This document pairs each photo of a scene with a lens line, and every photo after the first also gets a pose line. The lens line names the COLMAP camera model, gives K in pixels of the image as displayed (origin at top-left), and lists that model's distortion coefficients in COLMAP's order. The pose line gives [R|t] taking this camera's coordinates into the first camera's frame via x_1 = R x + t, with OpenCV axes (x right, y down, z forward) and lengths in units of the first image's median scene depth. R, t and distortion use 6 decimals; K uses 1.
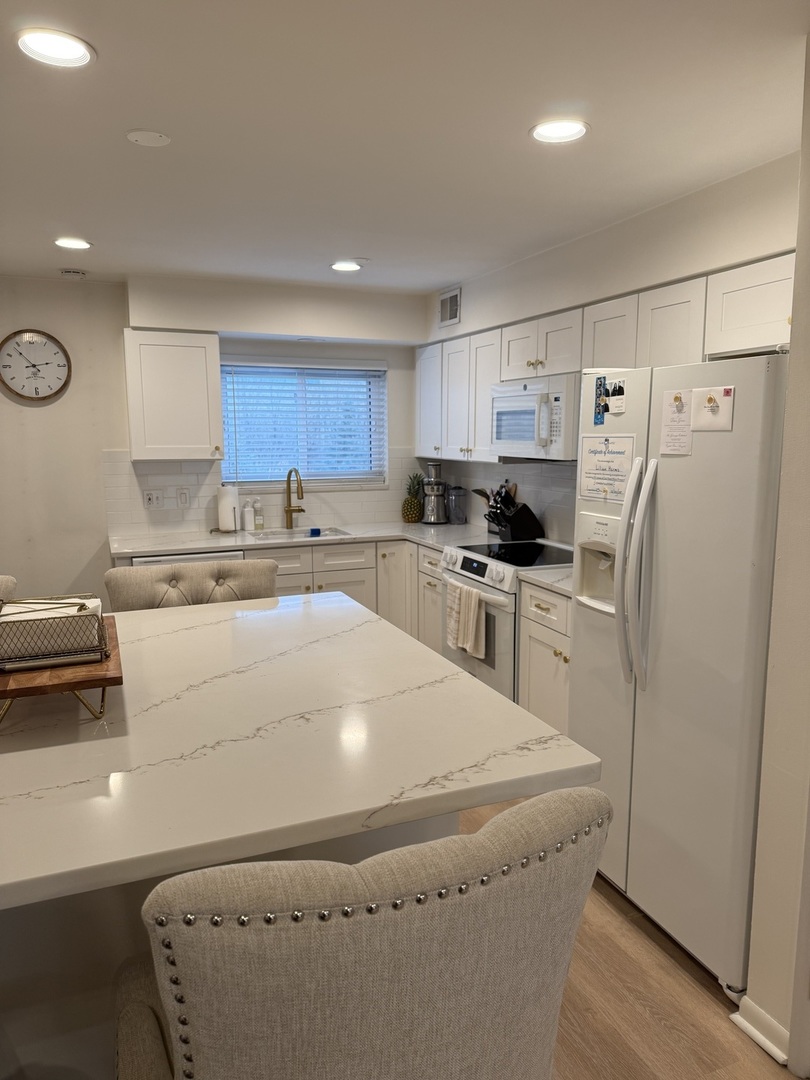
lens RADIAL K [[751.2, 0, 401.6], [0, 751.2, 543.0], [0, 0, 1]] dist [0.079773, -0.082391]
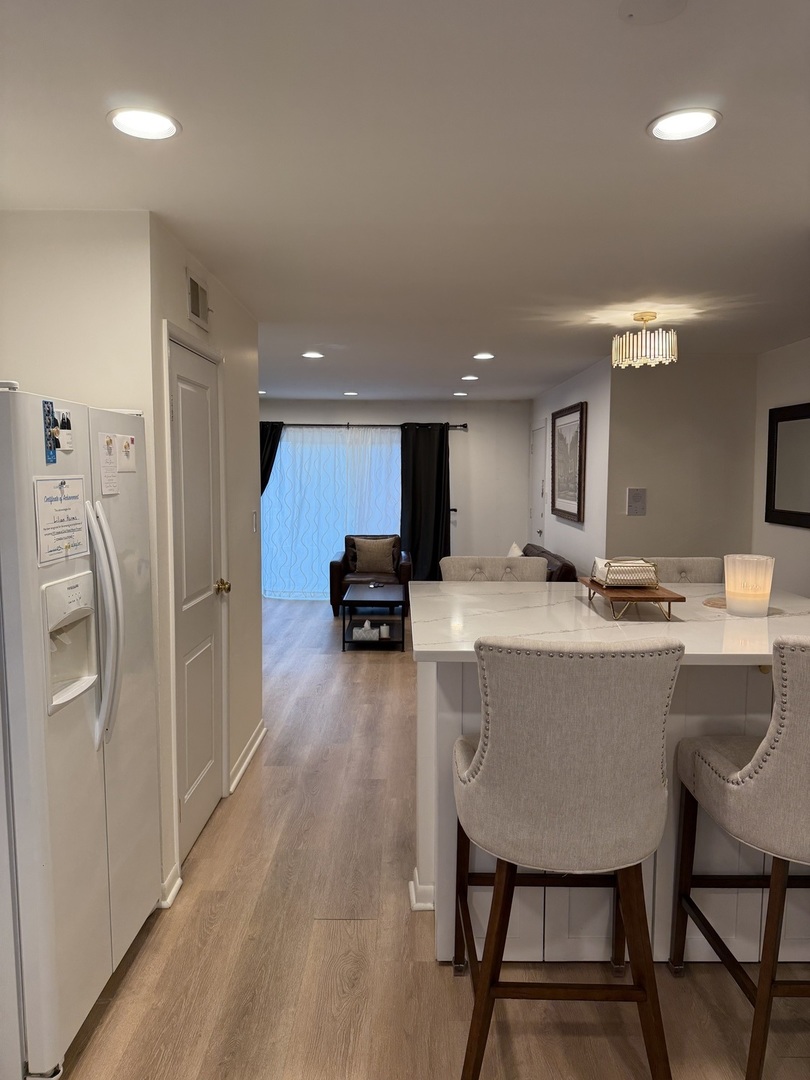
lens RADIAL K [[751.2, 0, 411.0], [0, 751.2, 540.3], [0, 0, 1]] dist [0.079773, -0.082391]
pose [[-0.929406, -0.039184, 0.366972, -0.260458], [0.048334, 0.972860, 0.226291, -0.173700], [-0.365879, 0.228054, -0.902288, 1.154353]]
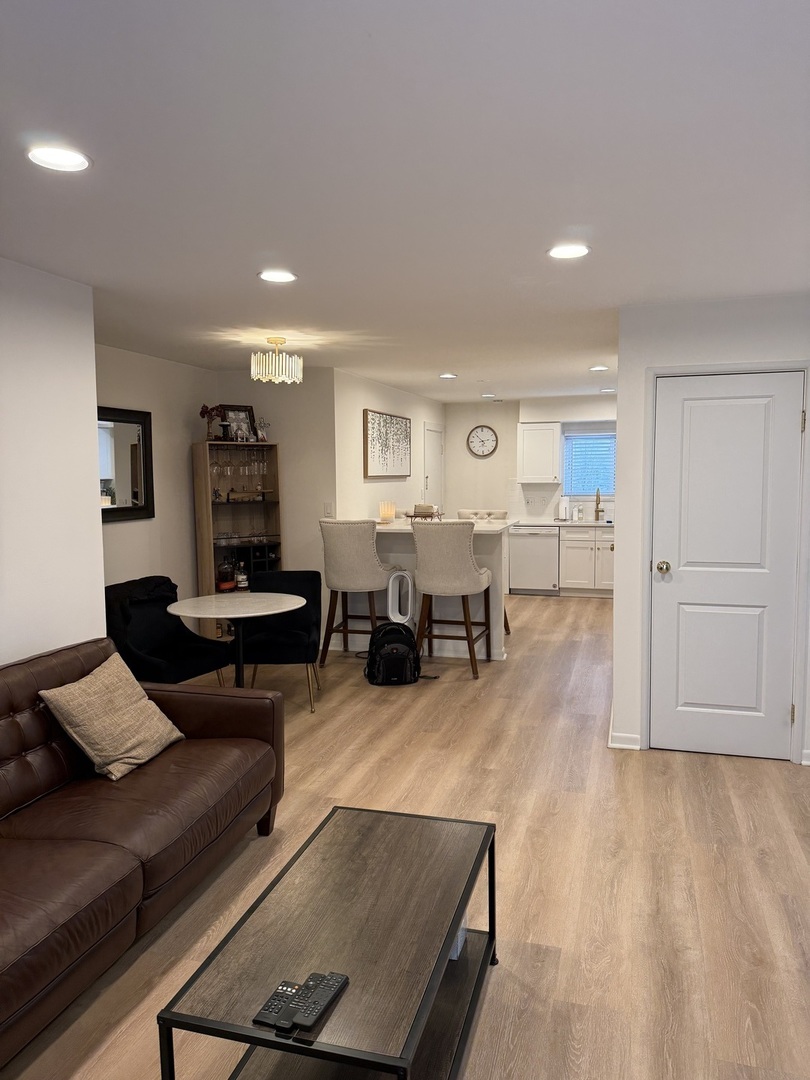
lens RADIAL K [[751.2, 0, 412.1], [0, 751.2, 529.5], [0, 0, 1]] dist [0.079773, -0.082391]
pose [[0.786221, 0.045579, -0.616263, 0.979041], [-0.086475, 0.995578, -0.036691, 0.169338], [0.611865, 0.082138, 0.786686, -1.137540]]
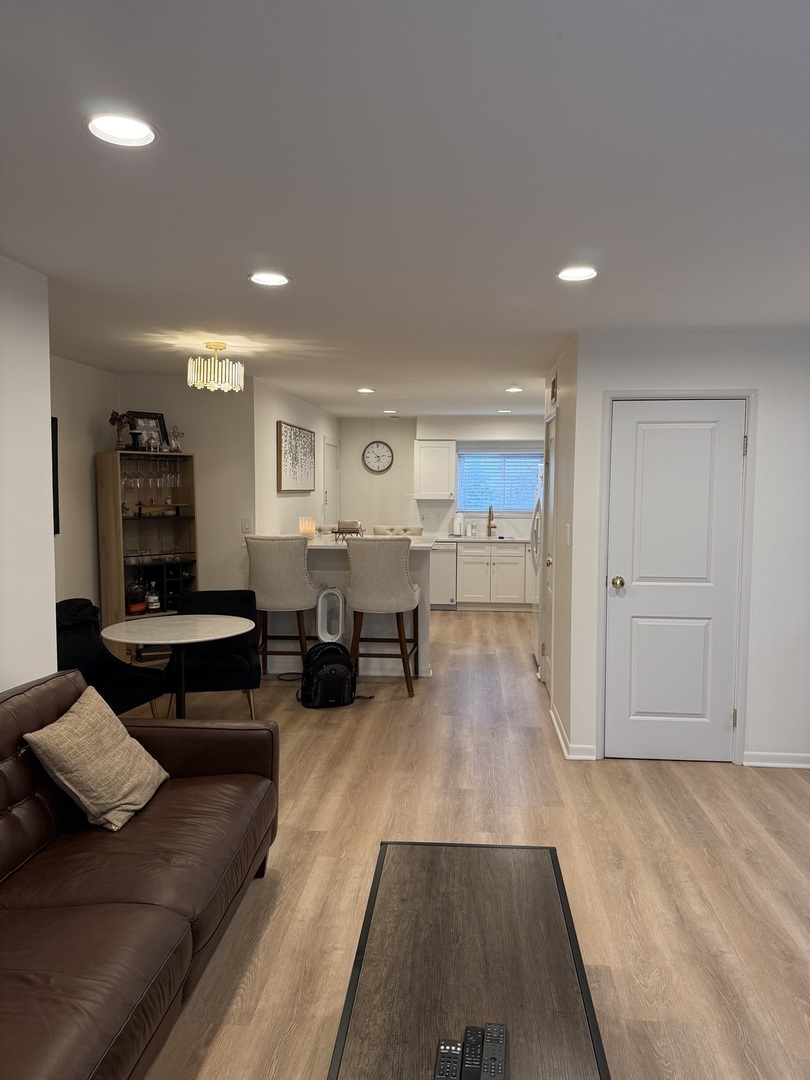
lens RADIAL K [[751.2, 0, 407.1], [0, 751.2, 532.3], [0, 0, 1]] dist [0.079773, -0.082391]
pose [[0.893012, 0.037229, -0.448491, 0.795510], [-0.076092, 0.994715, -0.068941, 0.180988], [0.443554, 0.095692, 0.891125, -1.221892]]
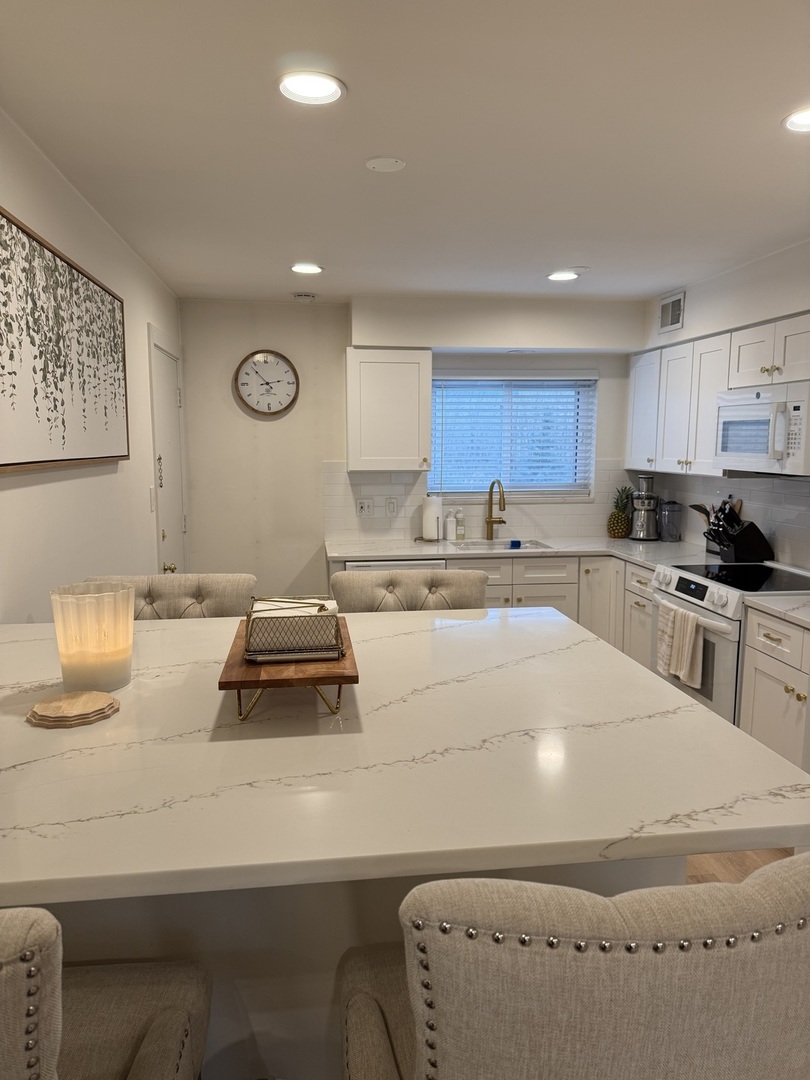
lens RADIAL K [[751.2, 0, 402.5], [0, 751.2, 543.0], [0, 0, 1]] dist [0.079773, -0.082391]
pose [[0.967834, 0.037821, -0.248731, -0.019609], [-0.041531, 0.999090, -0.009686, -0.000506], [0.248139, 0.019704, 0.968524, -0.000417]]
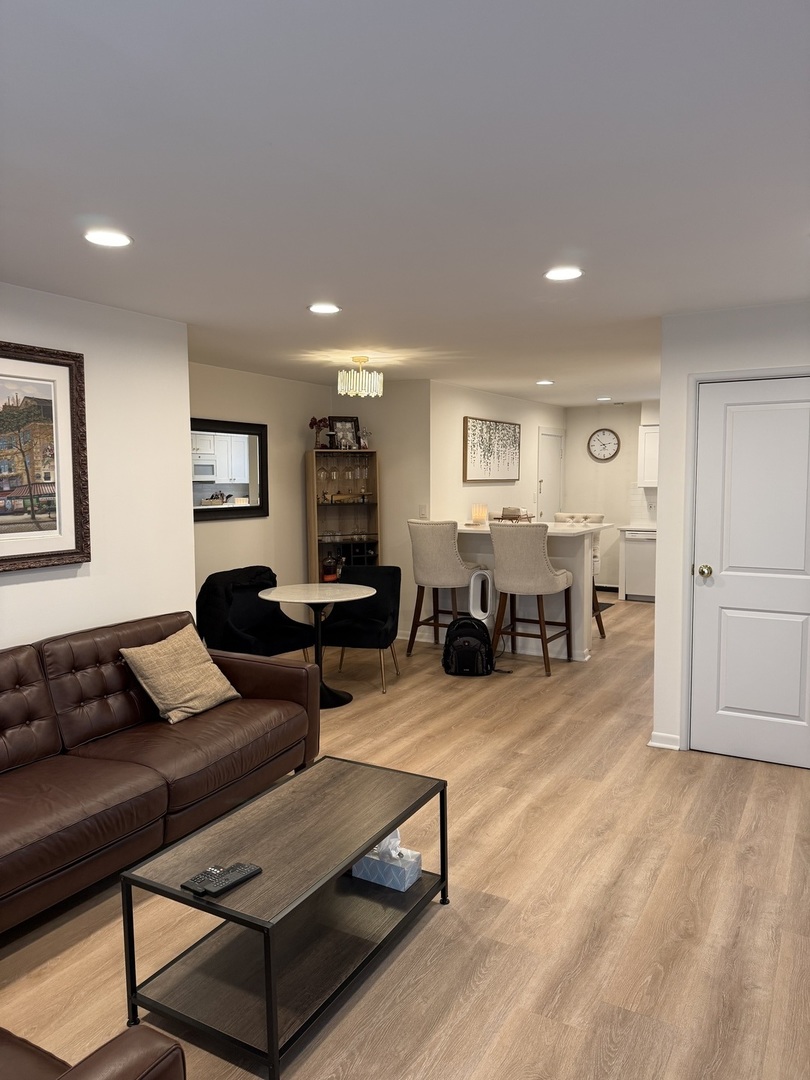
lens RADIAL K [[751.2, 0, 399.6], [0, 751.2, 532.2], [0, 0, 1]] dist [0.079773, -0.082391]
pose [[0.613585, 0.058448, -0.787462, 1.214610], [-0.112121, 0.993601, -0.013616, 0.159537], [0.781628, 0.096646, 0.616212, -1.078273]]
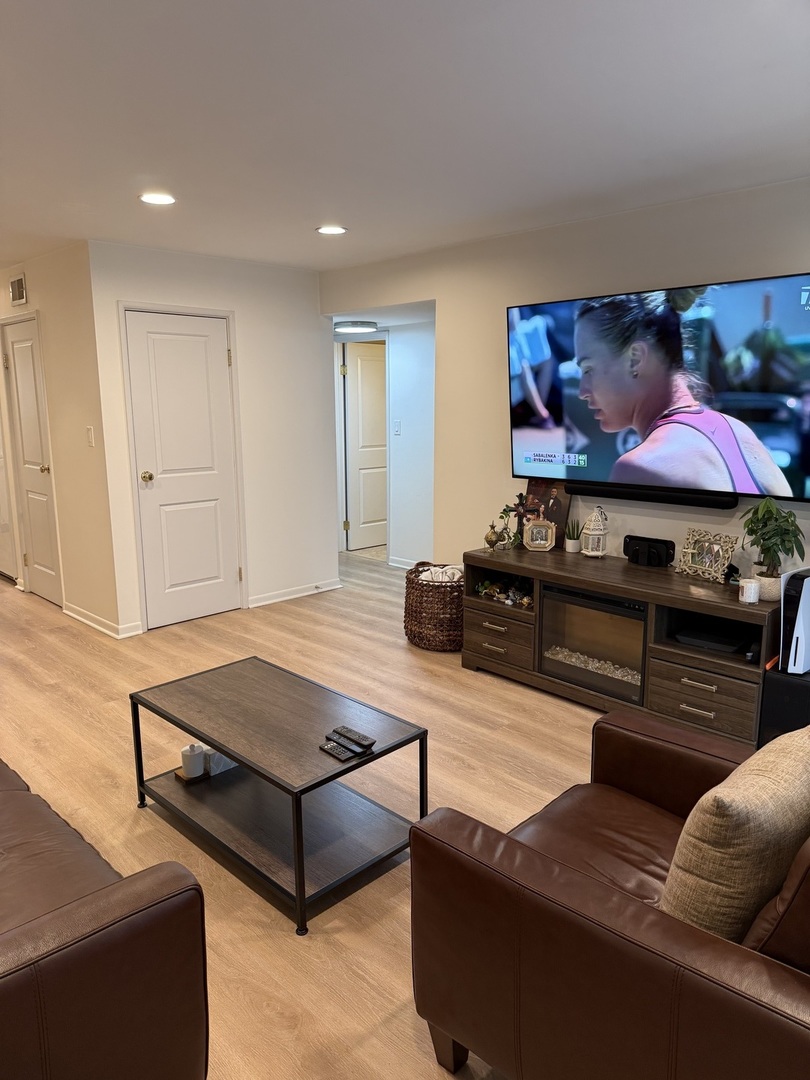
lens RADIAL K [[751.2, 0, 399.4], [0, 751.2, 539.3], [0, 0, 1]] dist [0.079773, -0.082391]
pose [[0.923721, -0.070907, 0.376446, 0.434532], [0.058762, 0.997317, 0.043665, 0.235038], [-0.378532, -0.018213, 0.925409, -1.447119]]
